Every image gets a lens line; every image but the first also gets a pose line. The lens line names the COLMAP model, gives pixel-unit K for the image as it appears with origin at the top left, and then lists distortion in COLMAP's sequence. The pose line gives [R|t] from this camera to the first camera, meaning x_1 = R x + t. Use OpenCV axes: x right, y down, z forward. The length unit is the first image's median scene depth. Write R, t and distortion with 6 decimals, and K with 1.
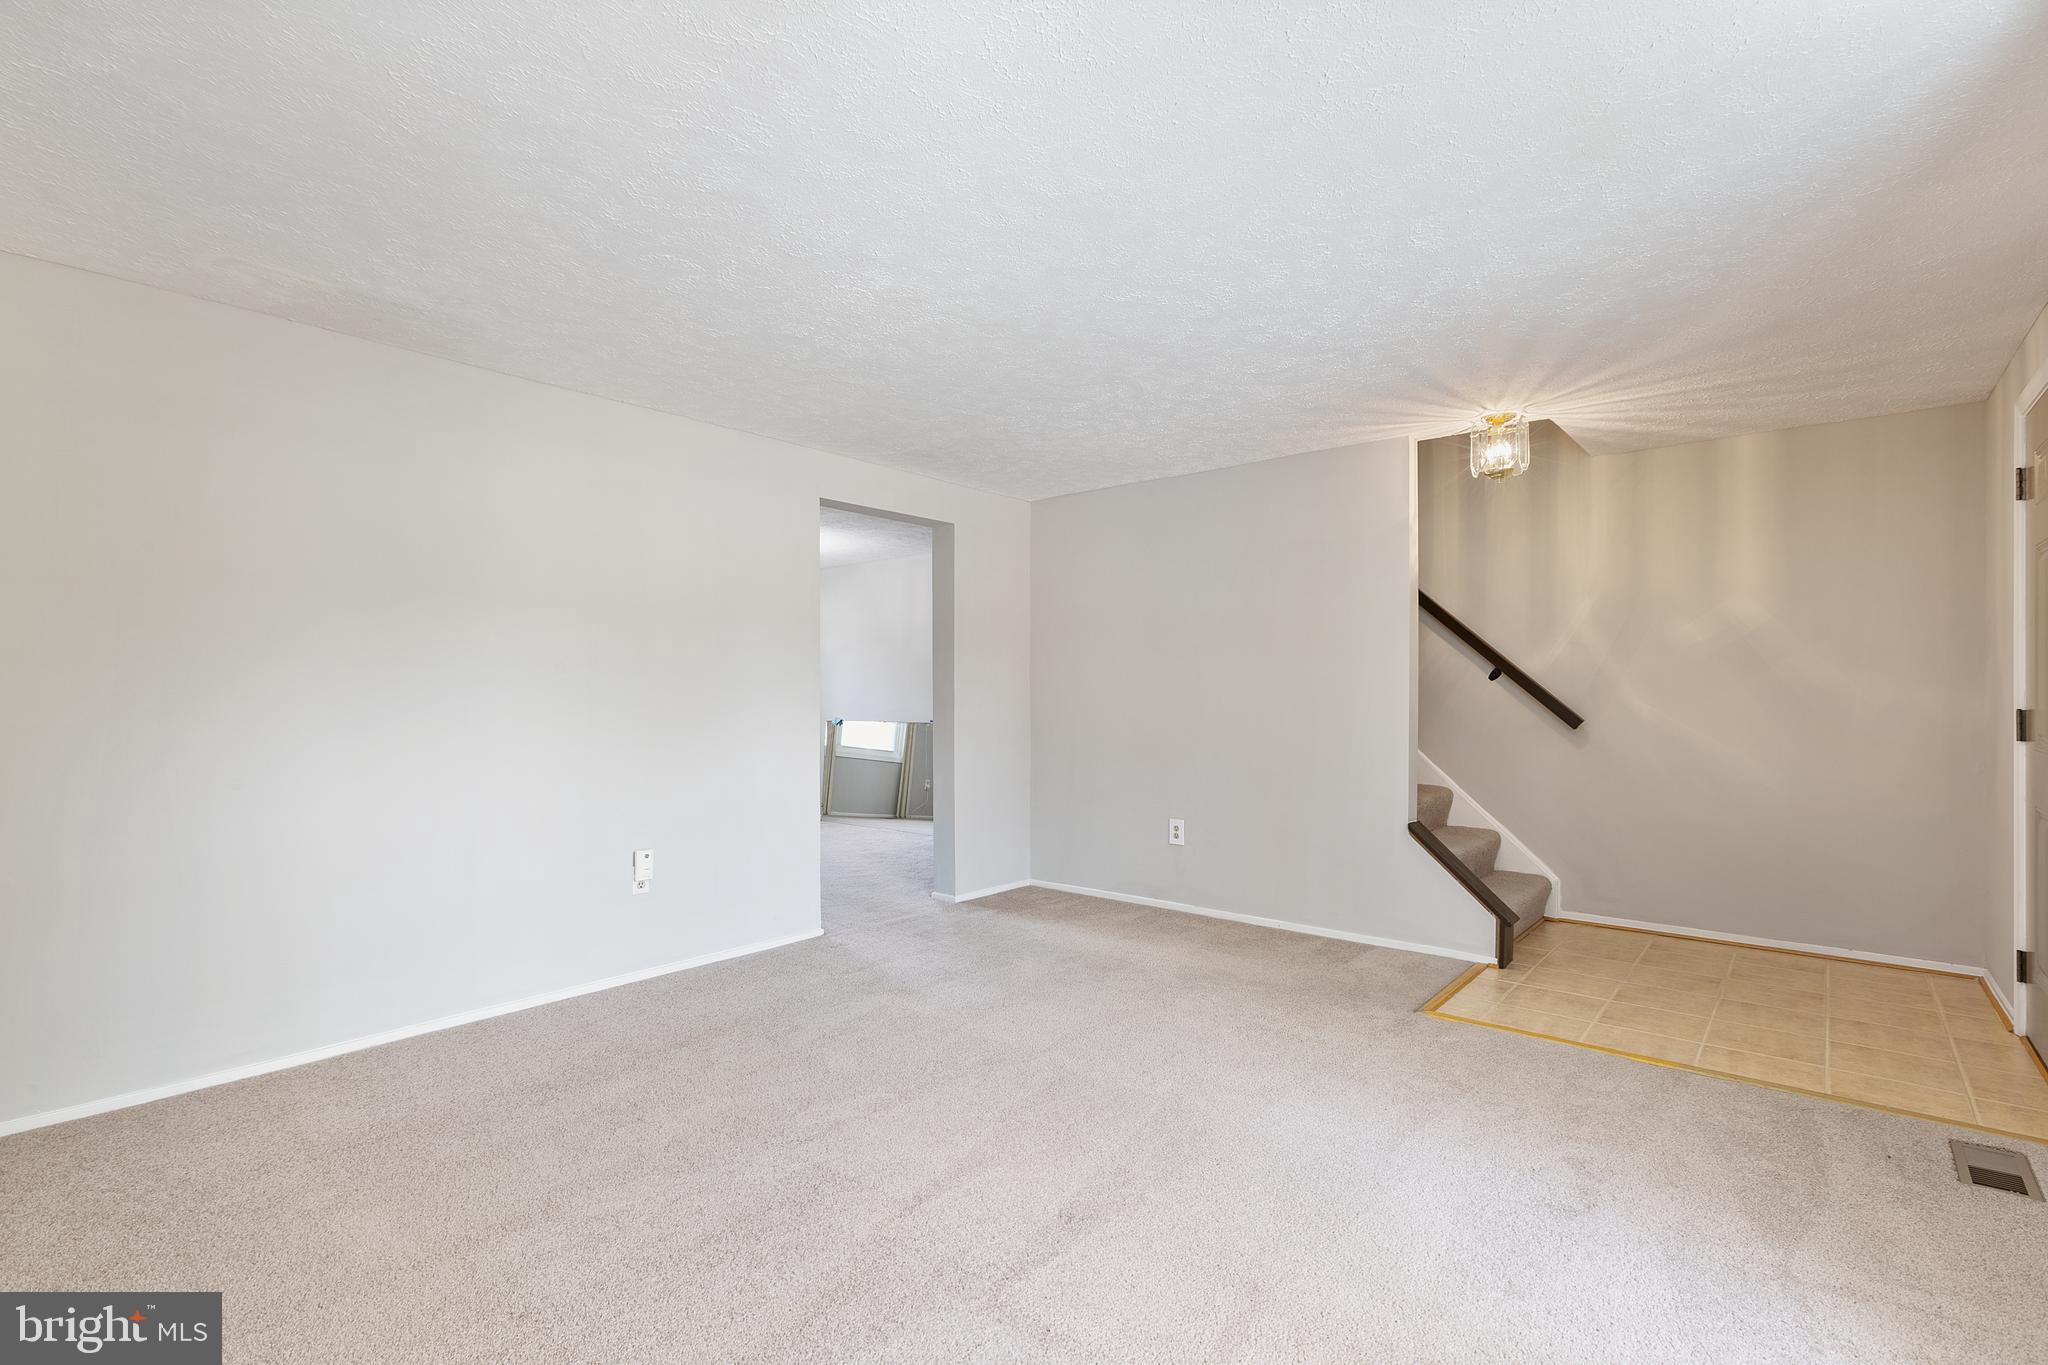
lens RADIAL K [[919.2, 0, 1021.0], [0, 919.2, 684.8], [0, 0, 1]] dist [0.001457, -0.000827]
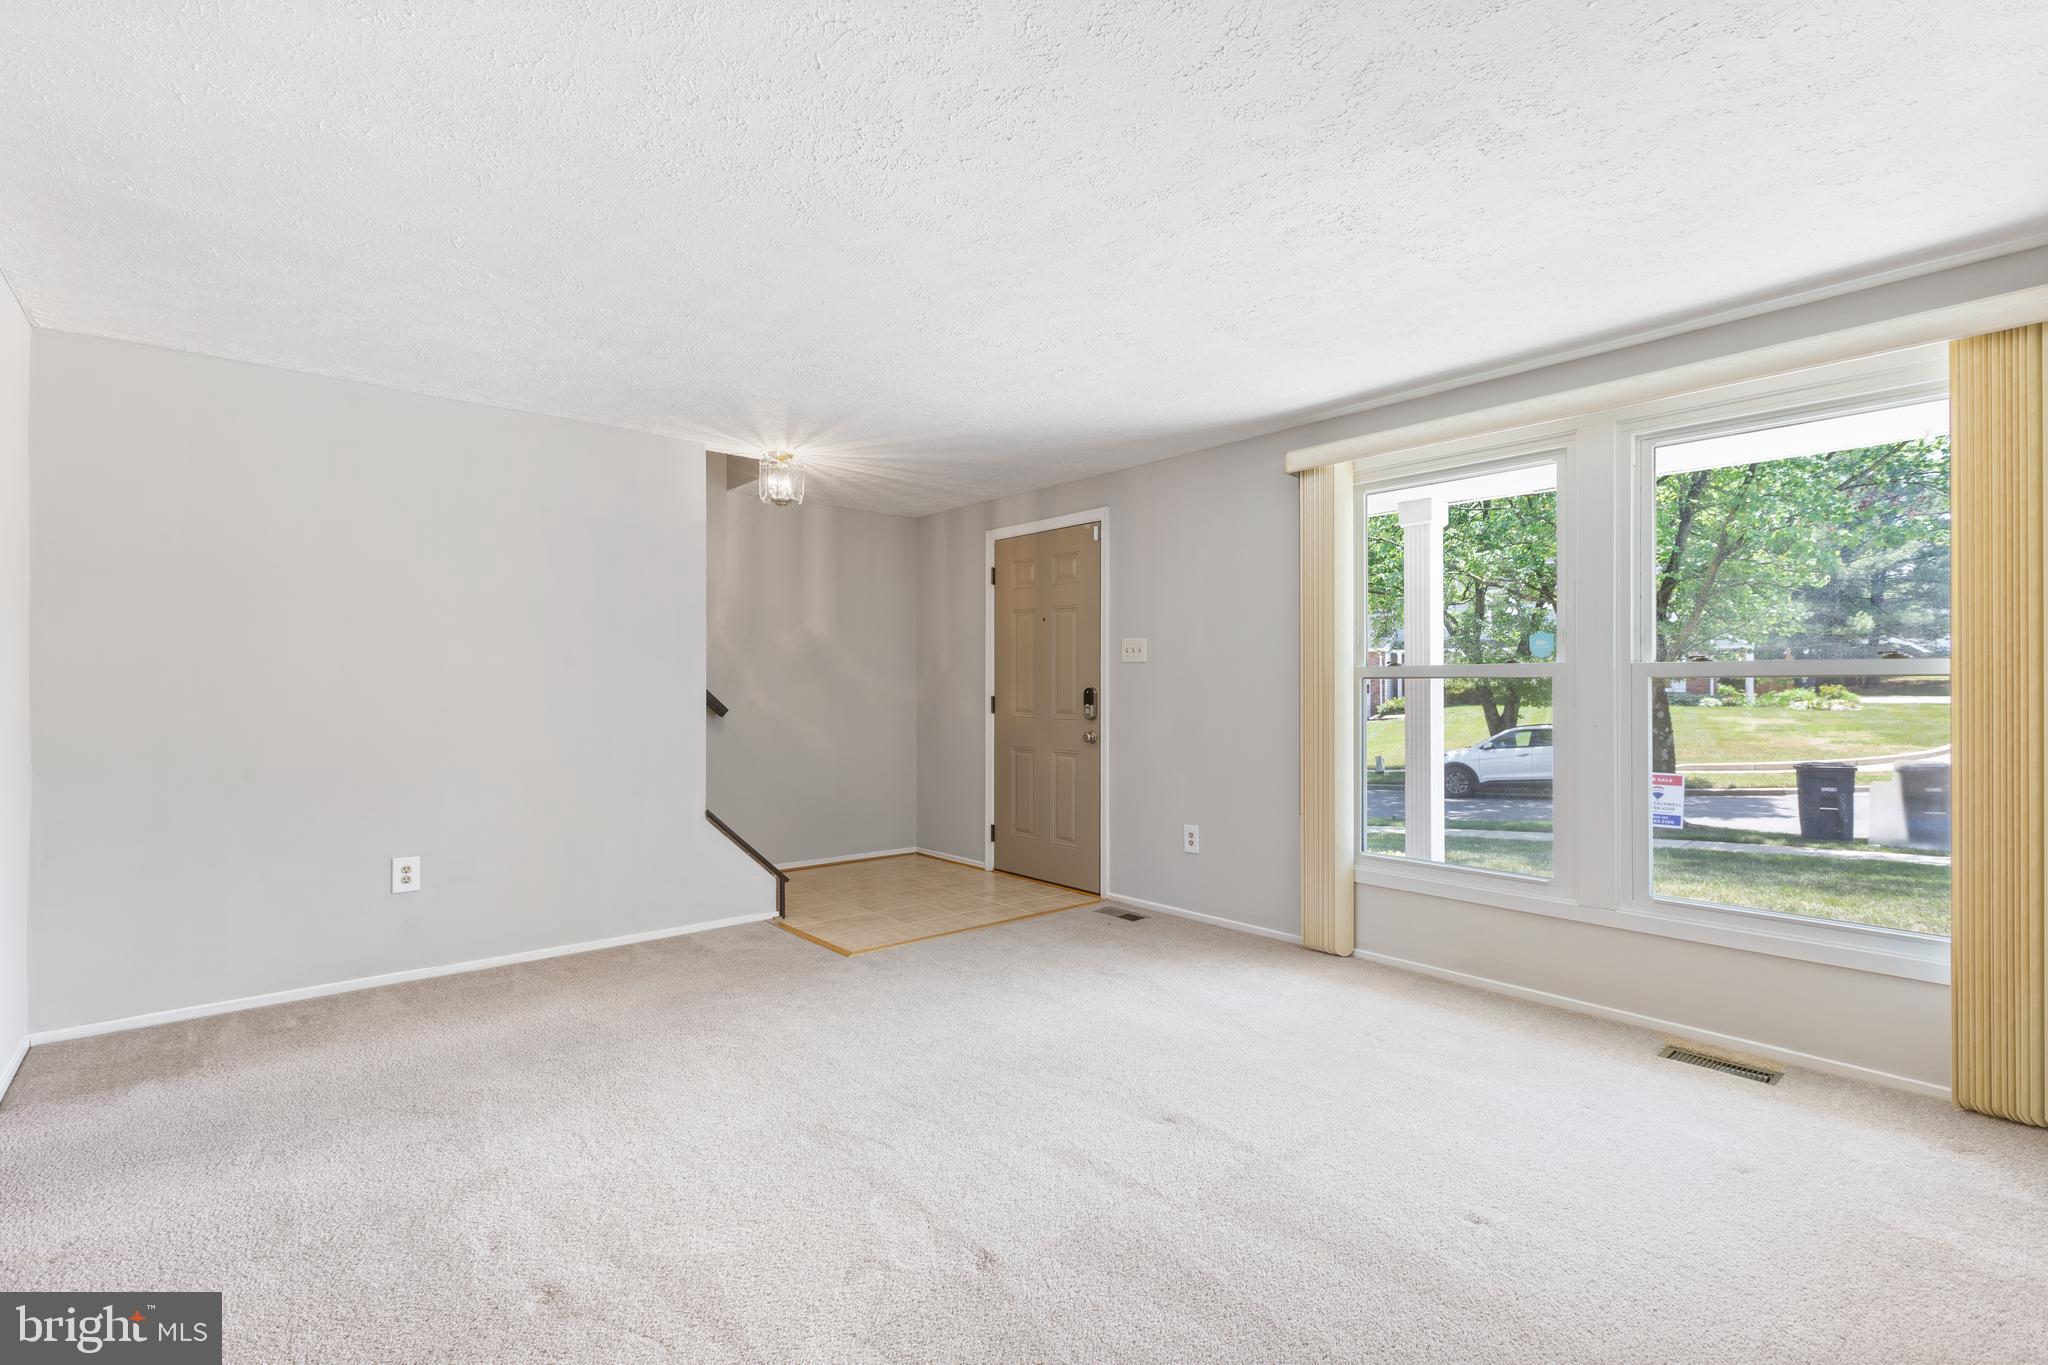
lens RADIAL K [[919.2, 0, 1021.0], [0, 919.2, 684.8], [0, 0, 1]] dist [0.001457, -0.000827]
pose [[0.153555, 0.004848, 0.988128, -0.602719], [-0.017142, 0.999851, -0.002242, 0.003301], [-0.987991, -0.016594, 0.153615, 0.510767]]
